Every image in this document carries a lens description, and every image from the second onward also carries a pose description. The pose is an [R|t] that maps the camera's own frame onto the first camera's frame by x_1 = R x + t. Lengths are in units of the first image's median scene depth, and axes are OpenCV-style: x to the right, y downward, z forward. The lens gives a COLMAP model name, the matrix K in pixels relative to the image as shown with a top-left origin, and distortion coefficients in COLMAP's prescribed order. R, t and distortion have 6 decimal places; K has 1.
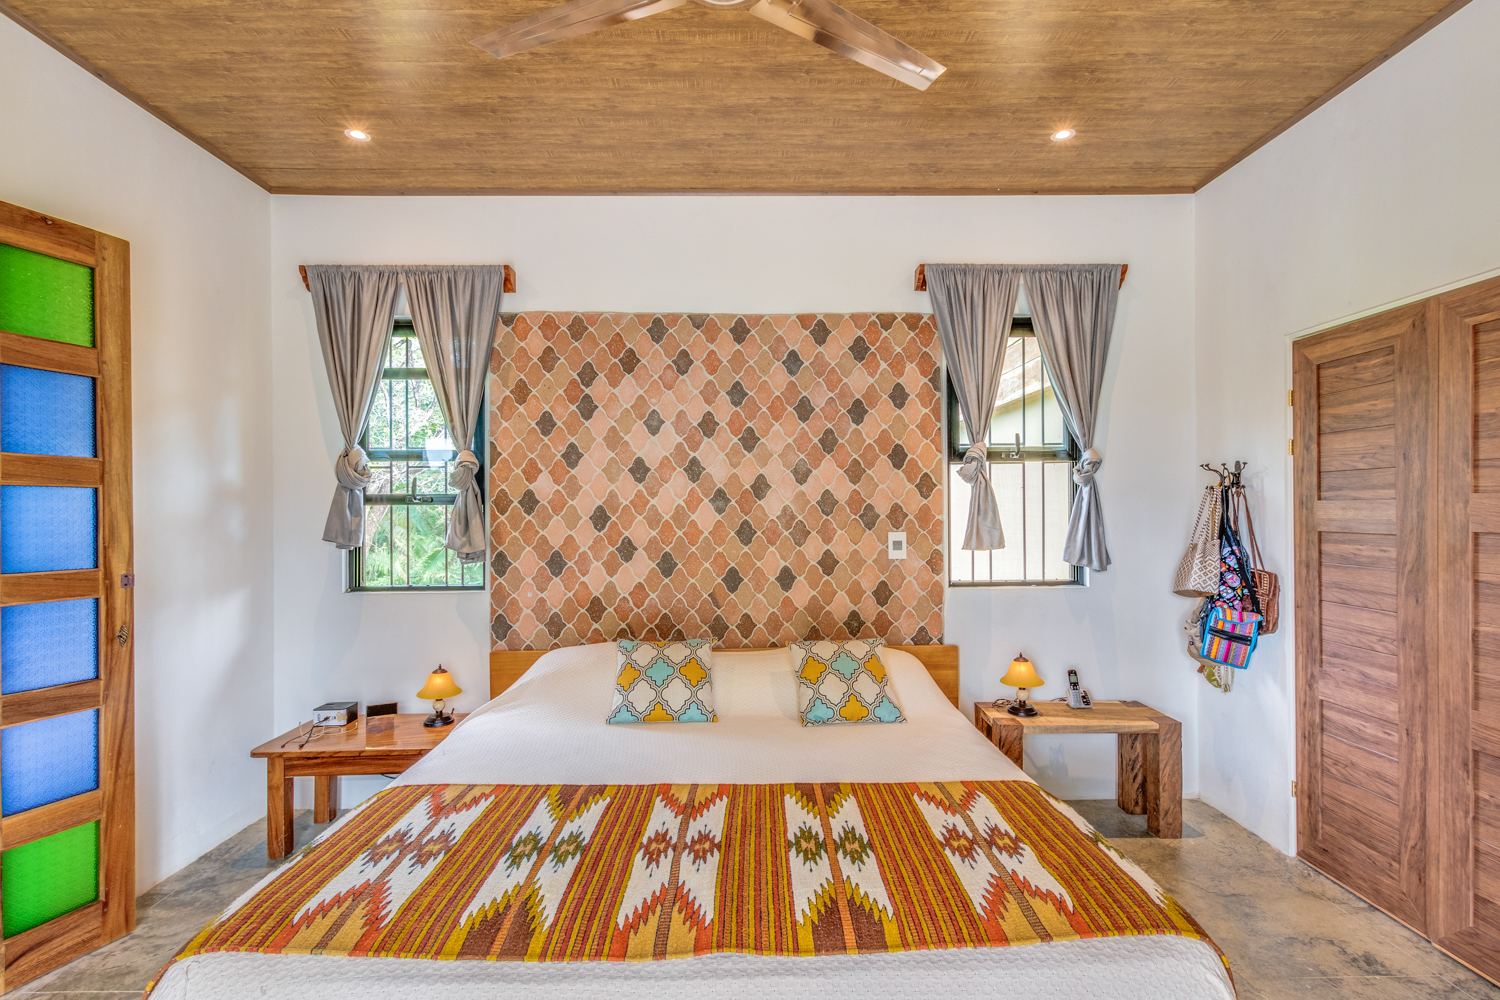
lens RADIAL K [[681.5, 0, 751.5], [0, 681.5, 507.0], [0, 0, 1]] dist [0.004380, -0.001129]
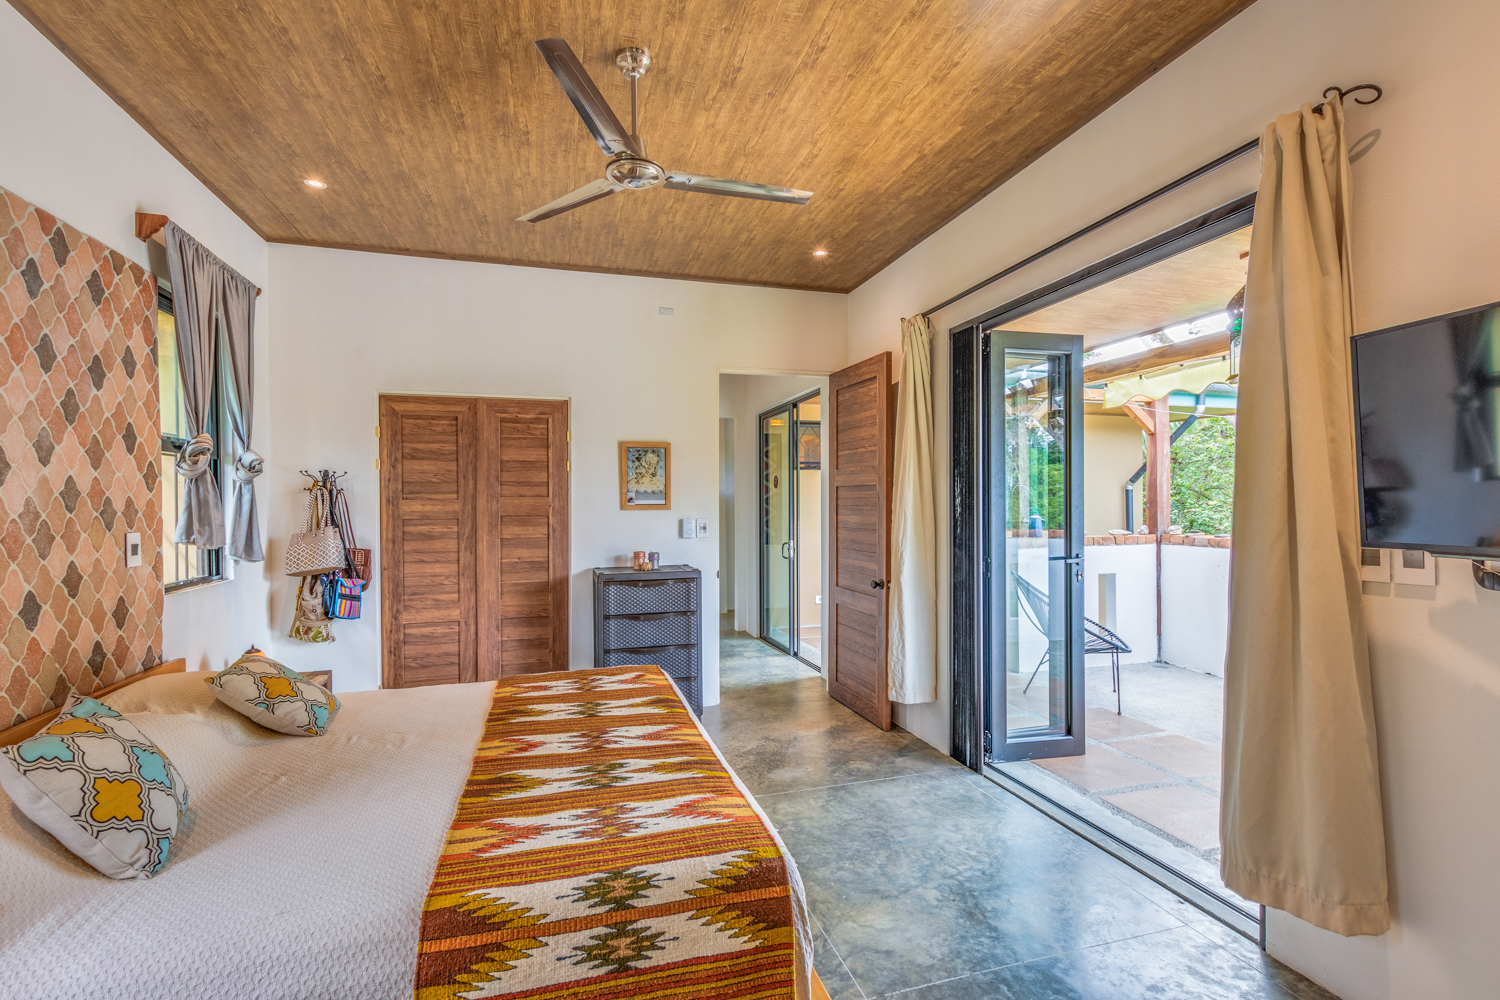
lens RADIAL K [[681.5, 0, 758.1], [0, 681.5, 503.7], [0, 0, 1]] dist [0.004380, -0.001129]
pose [[-0.273107, 0.008060, 0.961950, -0.772709], [0.006050, 0.999960, -0.006661, 0.012554], [-0.961965, 0.004000, -0.273145, 0.526856]]
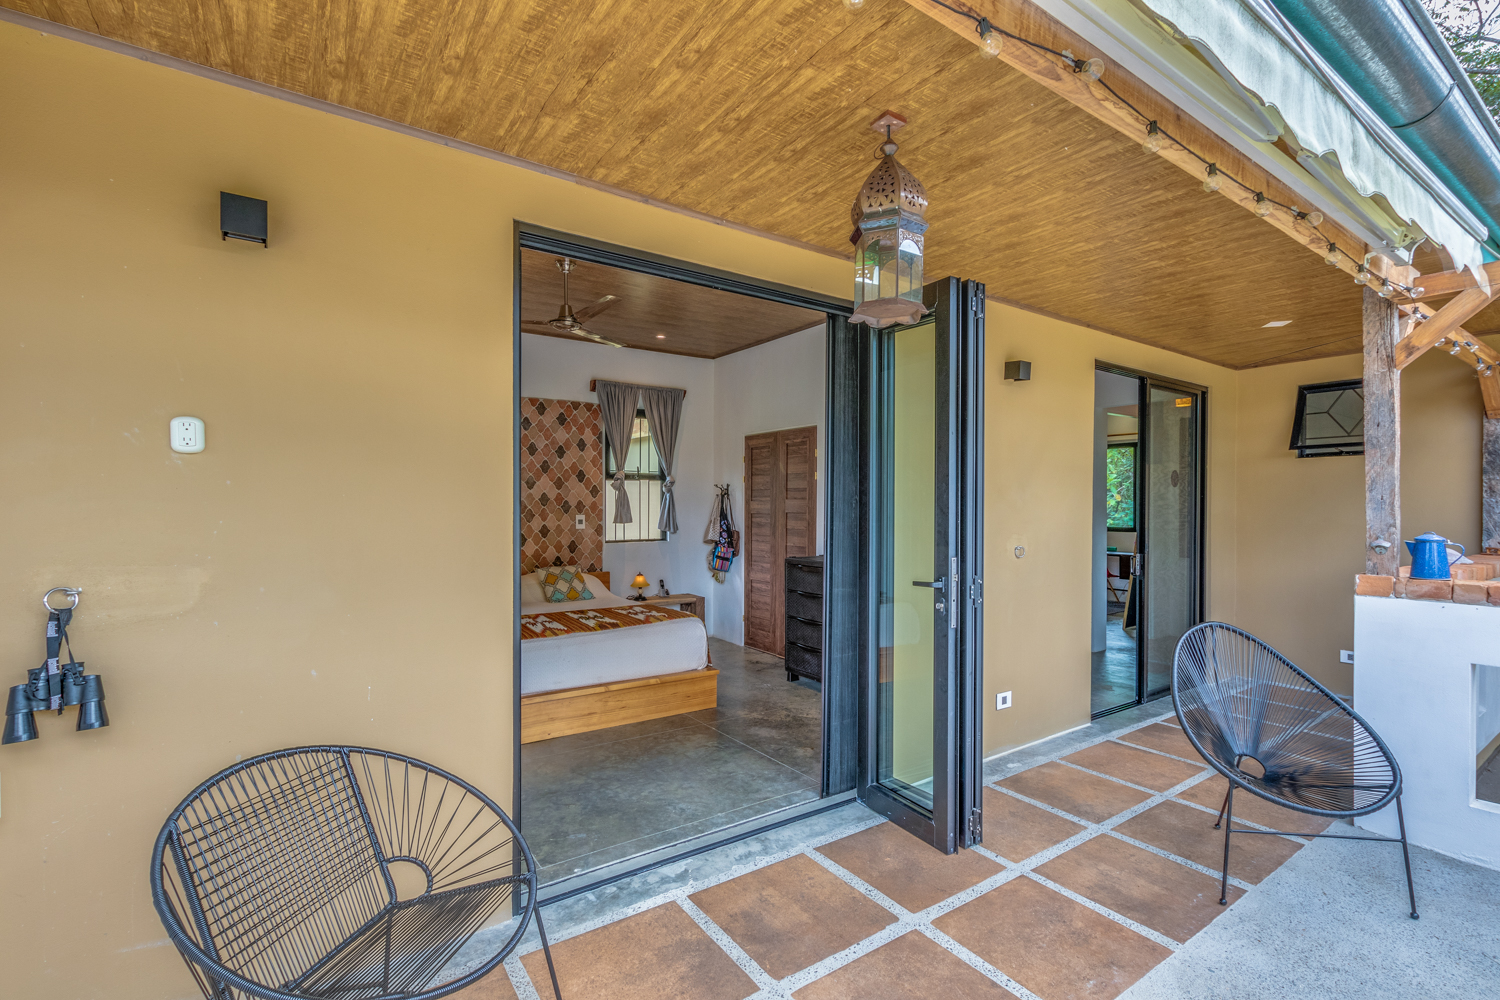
lens RADIAL K [[681.5, 0, 756.2], [0, 681.5, 503.1], [0, 0, 1]] dist [0.004380, -0.001129]
pose [[0.827209, 0.009784, 0.561810, -0.473220], [-0.009233, 0.999950, -0.003821, 0.005730], [-0.561819, -0.002027, 0.827258, -0.906396]]
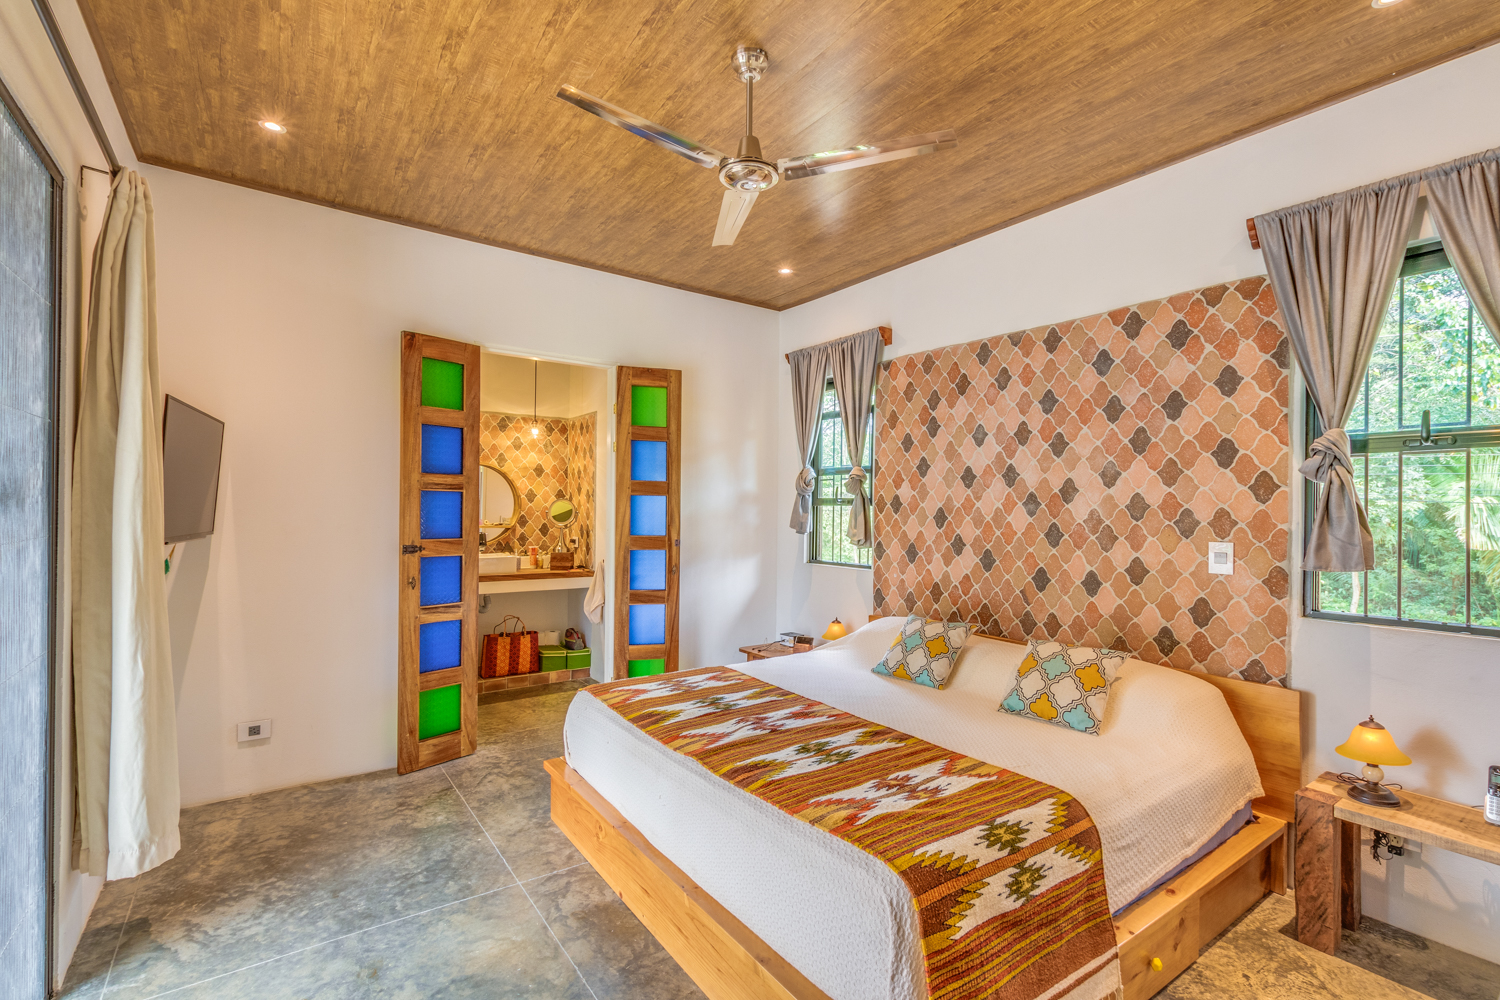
lens RADIAL K [[681.5, 0, 762.0], [0, 681.5, 505.8], [0, 0, 1]] dist [0.004380, -0.001129]
pose [[0.576668, 0.008356, -0.816936, 0.591206], [-0.010535, 0.999941, 0.002791, -0.005230], [0.816911, 0.006996, 0.576722, 0.044571]]
